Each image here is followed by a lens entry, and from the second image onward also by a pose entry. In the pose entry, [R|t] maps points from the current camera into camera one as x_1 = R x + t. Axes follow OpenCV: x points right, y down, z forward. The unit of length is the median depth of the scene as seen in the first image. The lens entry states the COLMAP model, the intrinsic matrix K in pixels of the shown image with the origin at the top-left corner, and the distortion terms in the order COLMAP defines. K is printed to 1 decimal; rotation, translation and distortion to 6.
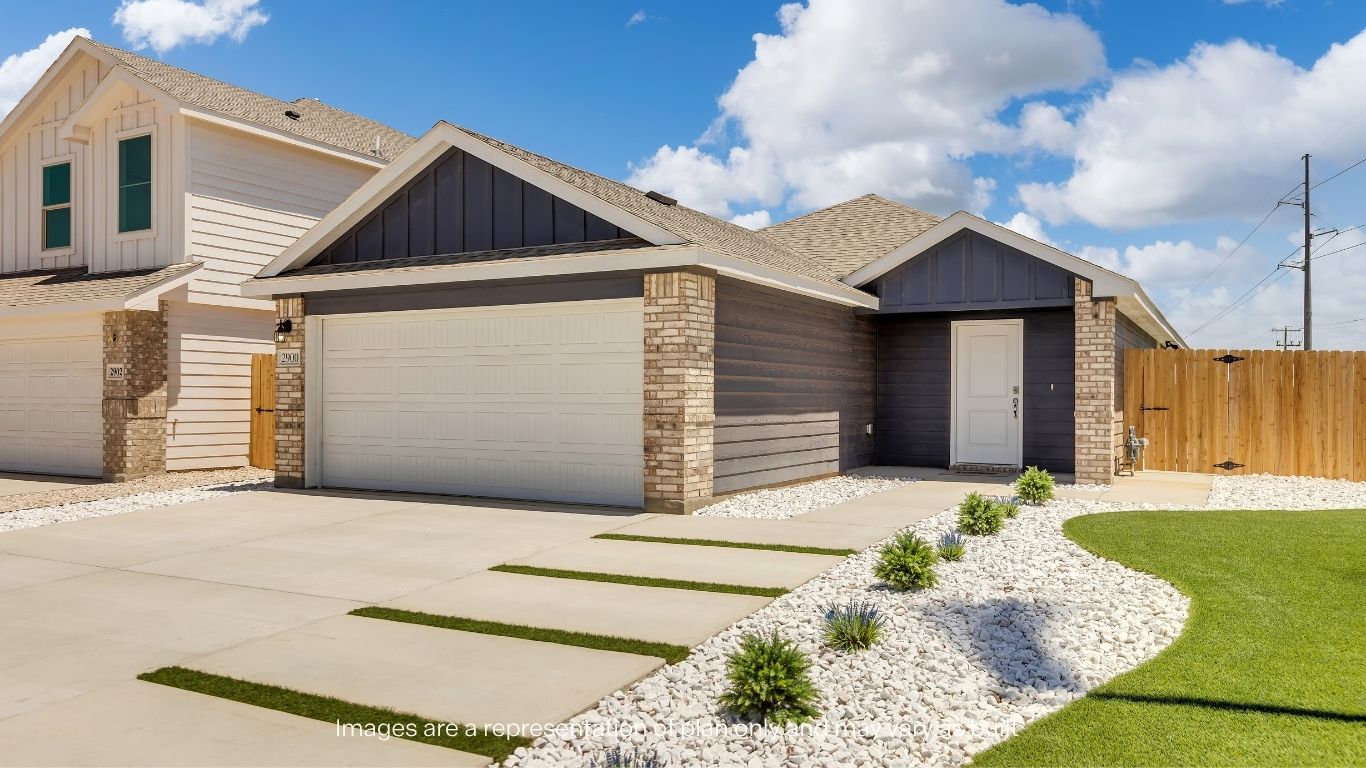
lens RADIAL K [[1020.9, 0, 683.0], [0, 1020.9, 384.0], [0, 0, 1]] dist [-0.005091, -0.000544]
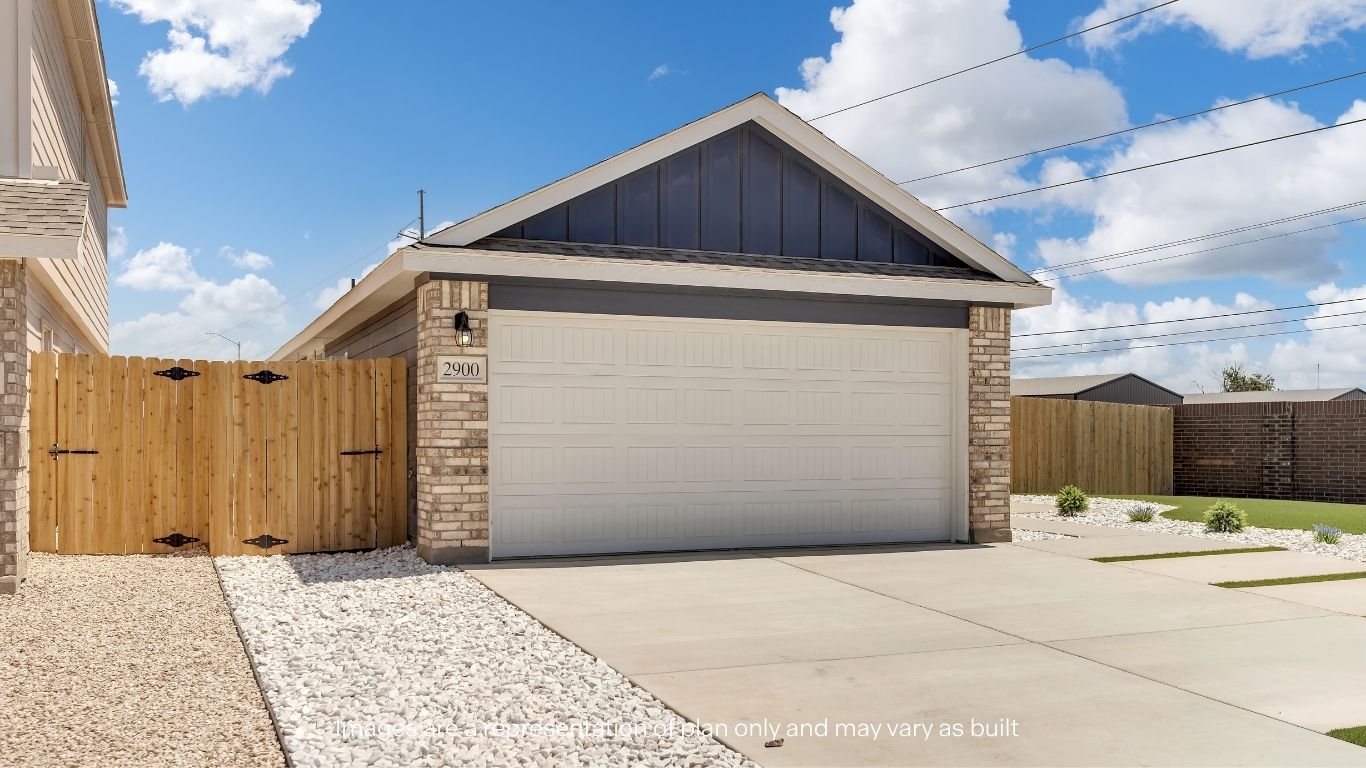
lens RADIAL K [[1198.5, 0, 679.9], [0, 1198.5, 417.8], [0, 0, 1]] dist [0.004110, 0.004213]
pose [[0.615522, 0.008871, 0.788070, -0.923919], [-0.010489, 0.999940, -0.003064, 0.006914], [-0.788050, -0.006380, 0.615579, 0.405884]]
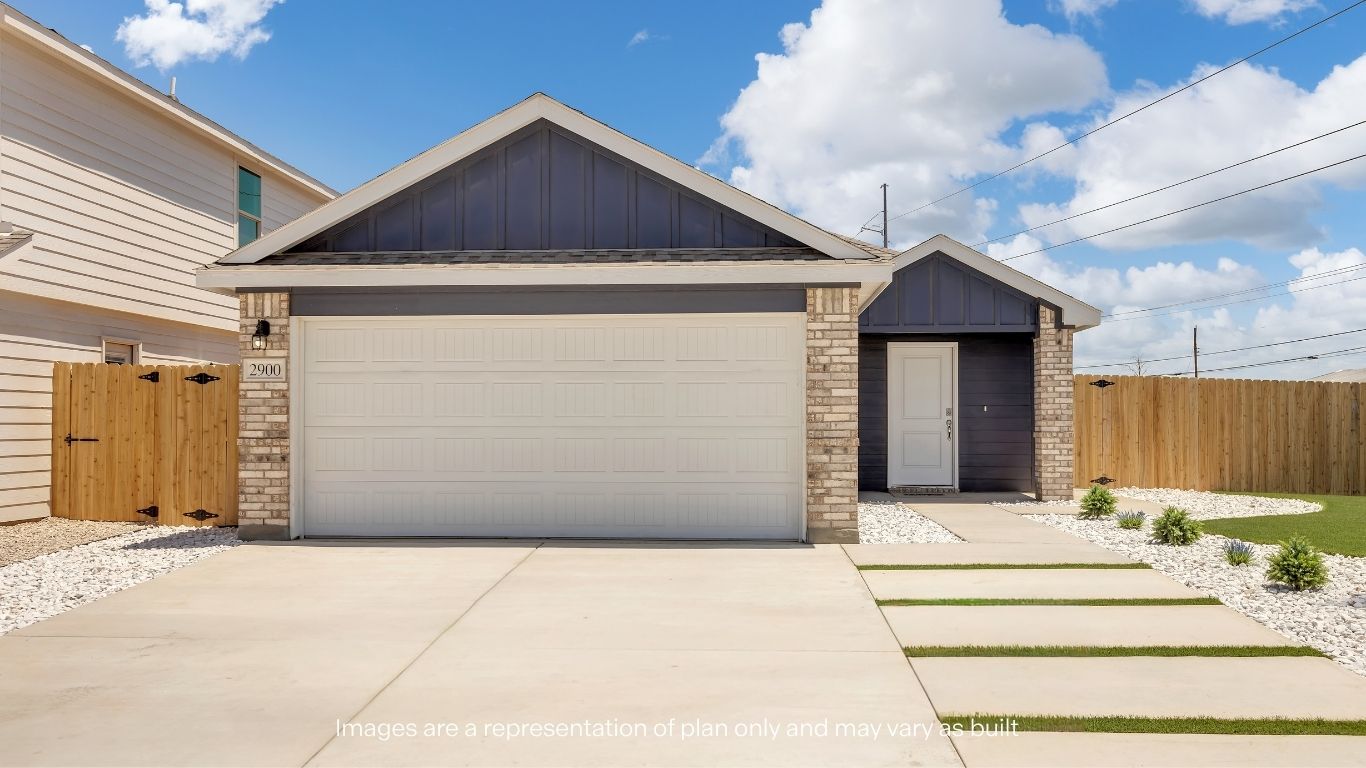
lens RADIAL K [[1180.1, 0, 683.0], [0, 1180.1, 384.0], [0, 0, 1]] dist [-0.007317, -0.001309]
pose [[0.899848, 0.010199, 0.436085, -0.493102], [-0.002845, 0.999843, -0.017513, -0.000533], [-0.436195, 0.014518, 0.899735, 0.065674]]
